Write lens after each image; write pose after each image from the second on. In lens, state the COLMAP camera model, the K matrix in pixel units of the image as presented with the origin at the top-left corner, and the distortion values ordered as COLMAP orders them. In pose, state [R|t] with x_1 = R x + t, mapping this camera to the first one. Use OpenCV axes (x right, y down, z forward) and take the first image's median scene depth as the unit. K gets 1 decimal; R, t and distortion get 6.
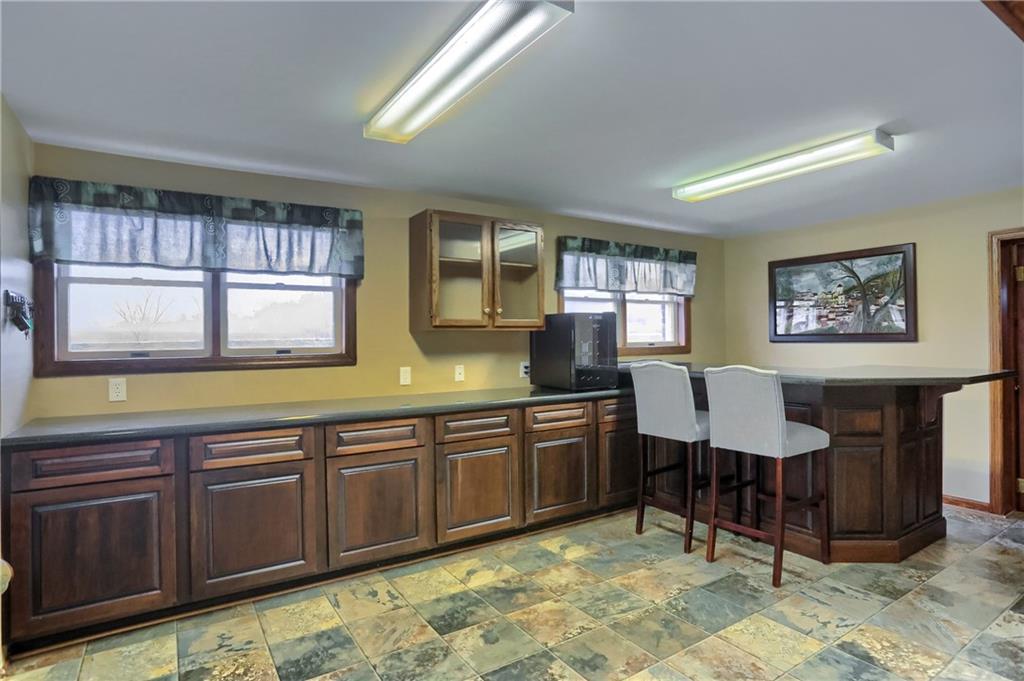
lens RADIAL K [[533.1, 0, 508.9], [0, 533.1, 328.5], [0, 0, 1]] dist [-0.027920, 0.002228]
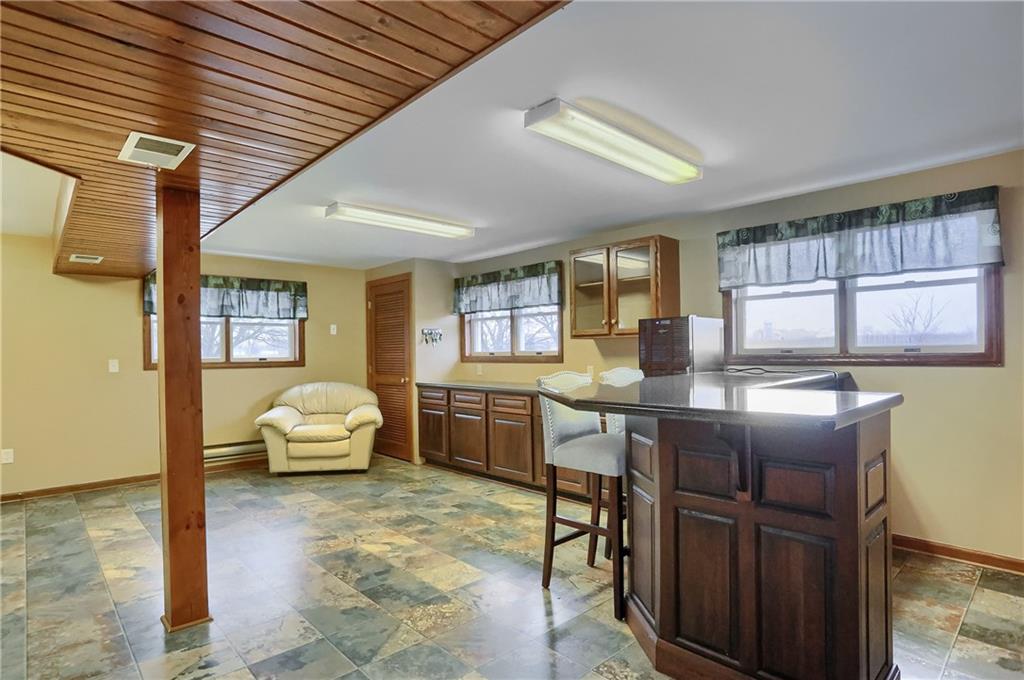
lens RADIAL K [[541.2, 0, 512.0], [0, 541.2, 340.0], [0, 0, 1]] dist [-0.054176, 0.000101]
pose [[0.184443, -0.011951, -0.982771, 1.381531], [0.027674, 0.999593, -0.006962, 0.012648], [0.982454, -0.025913, 0.184699, 0.680461]]
